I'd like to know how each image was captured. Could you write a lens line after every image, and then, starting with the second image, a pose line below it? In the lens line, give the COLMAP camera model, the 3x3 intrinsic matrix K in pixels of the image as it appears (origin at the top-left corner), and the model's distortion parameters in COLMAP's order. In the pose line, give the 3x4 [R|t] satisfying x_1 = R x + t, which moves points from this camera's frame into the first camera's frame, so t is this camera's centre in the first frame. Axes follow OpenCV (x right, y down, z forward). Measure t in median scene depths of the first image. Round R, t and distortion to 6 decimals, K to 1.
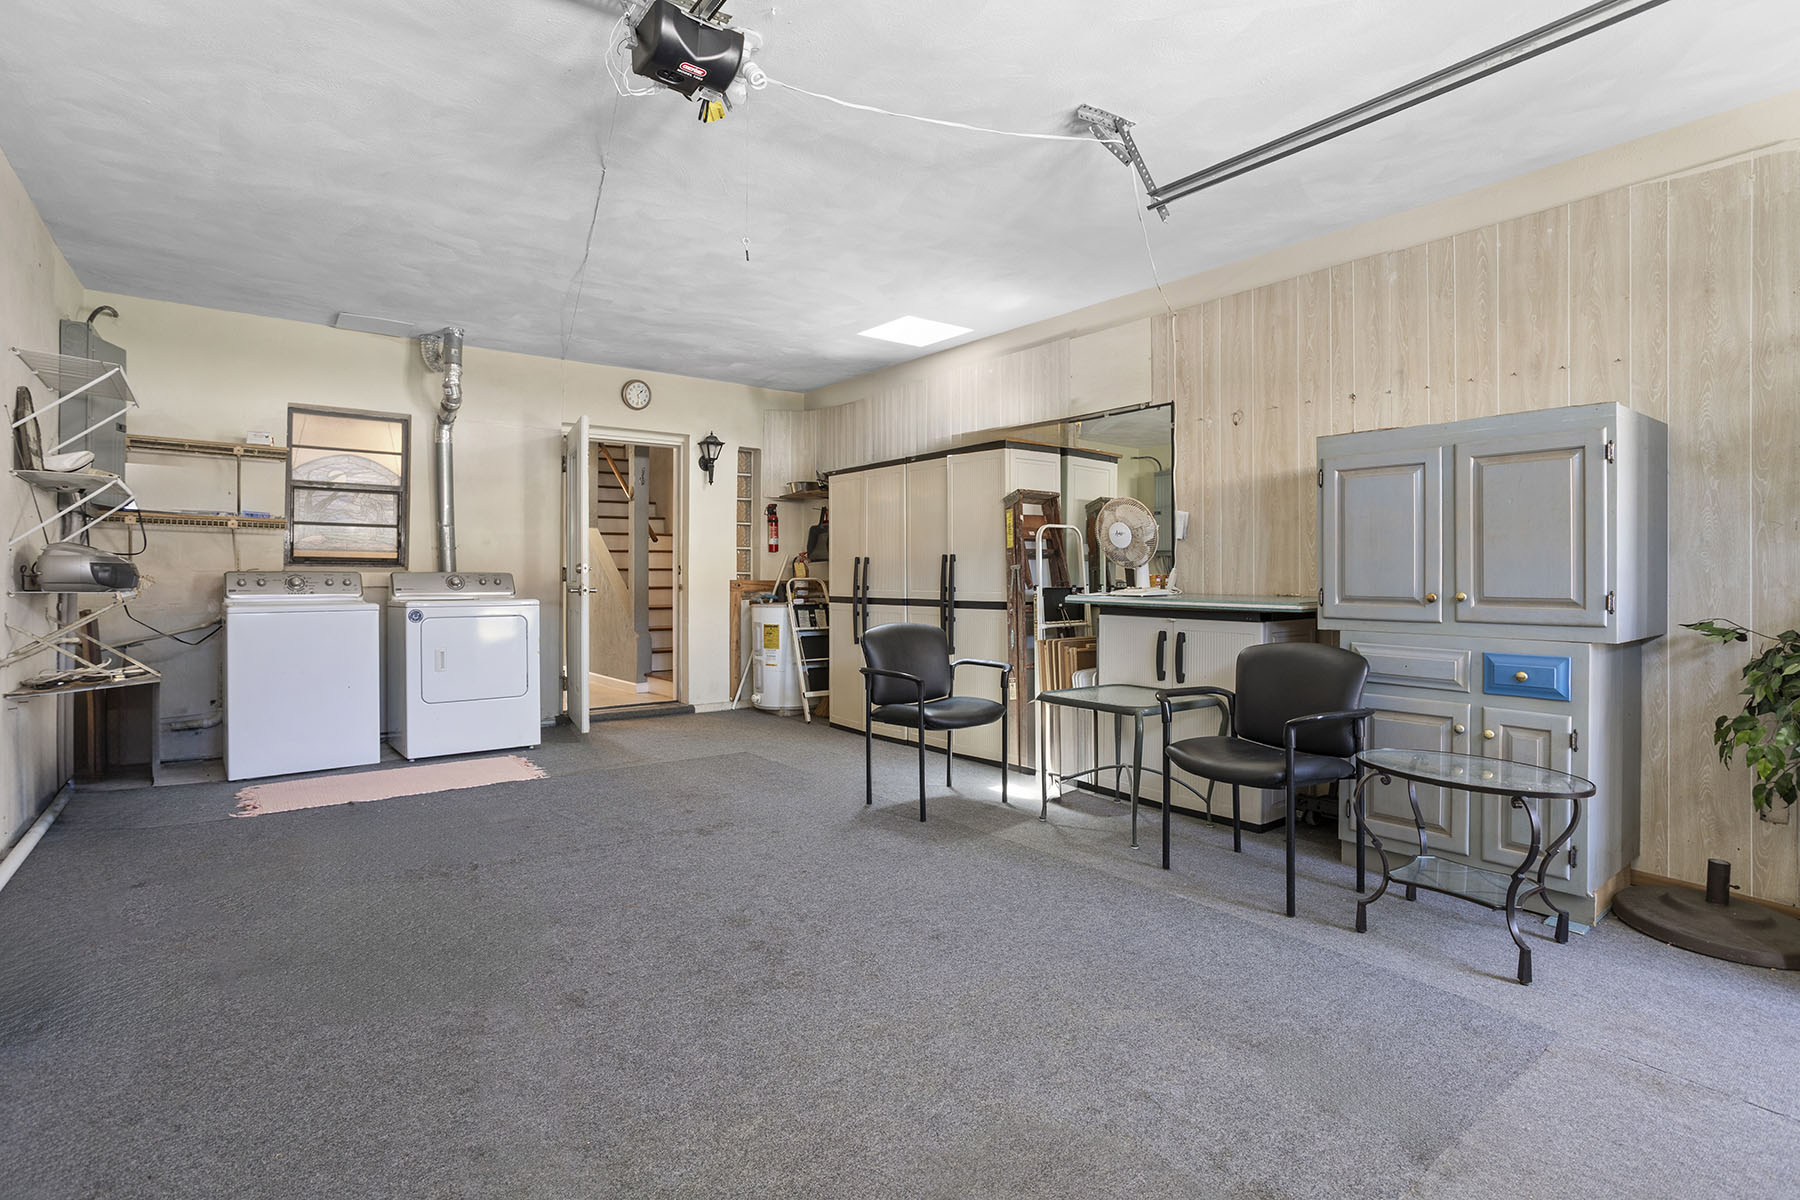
lens RADIAL K [[885.3, 0, 906.4], [0, 885.3, 587.5], [0, 0, 1]] dist [-0.043115, 0.017842]
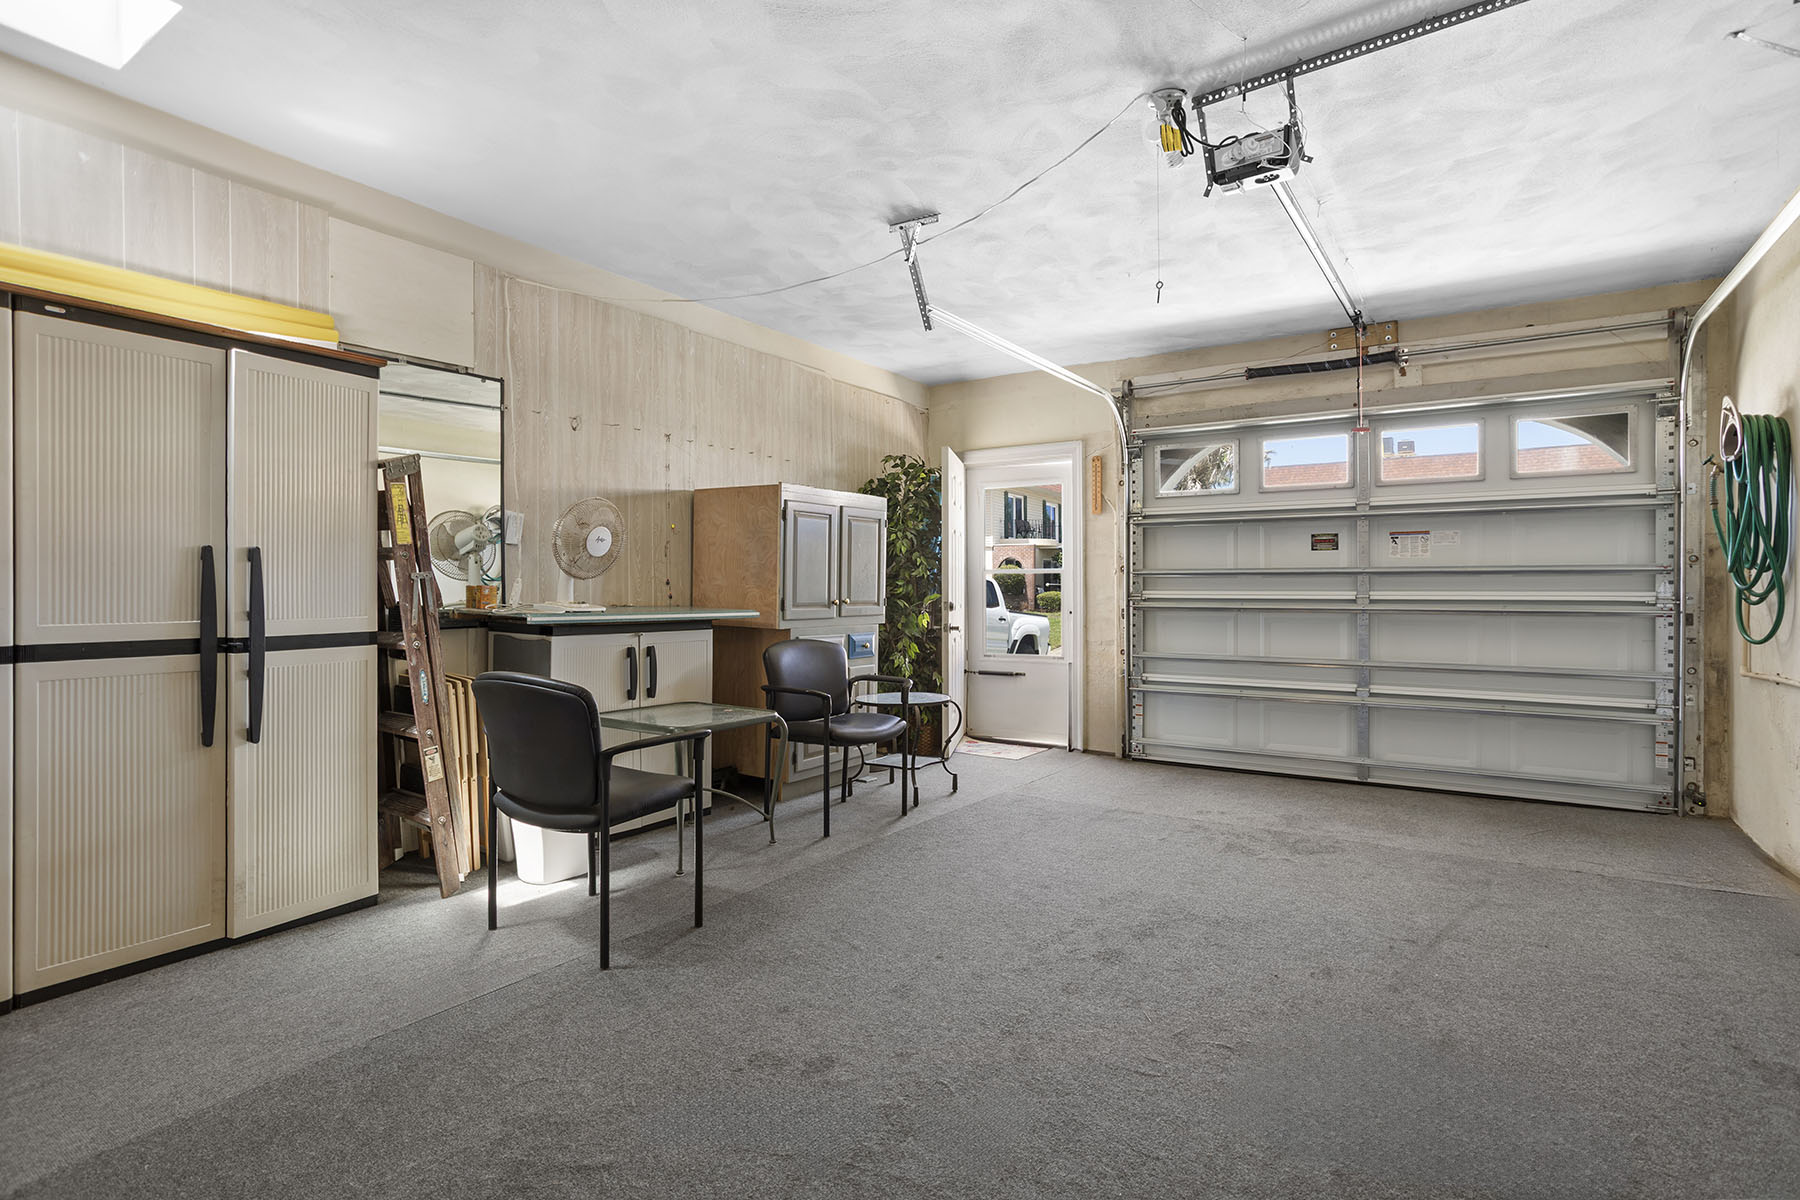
lens RADIAL K [[885.3, 0, 911.1], [0, 885.3, 591.7], [0, 0, 1]] dist [-0.043115, 0.017842]
pose [[-0.324900, -0.008782, 0.945708, -0.843870], [0.006736, 0.999910, 0.011600, -0.022021], [-0.945724, 0.010139, -0.324812, 1.249369]]
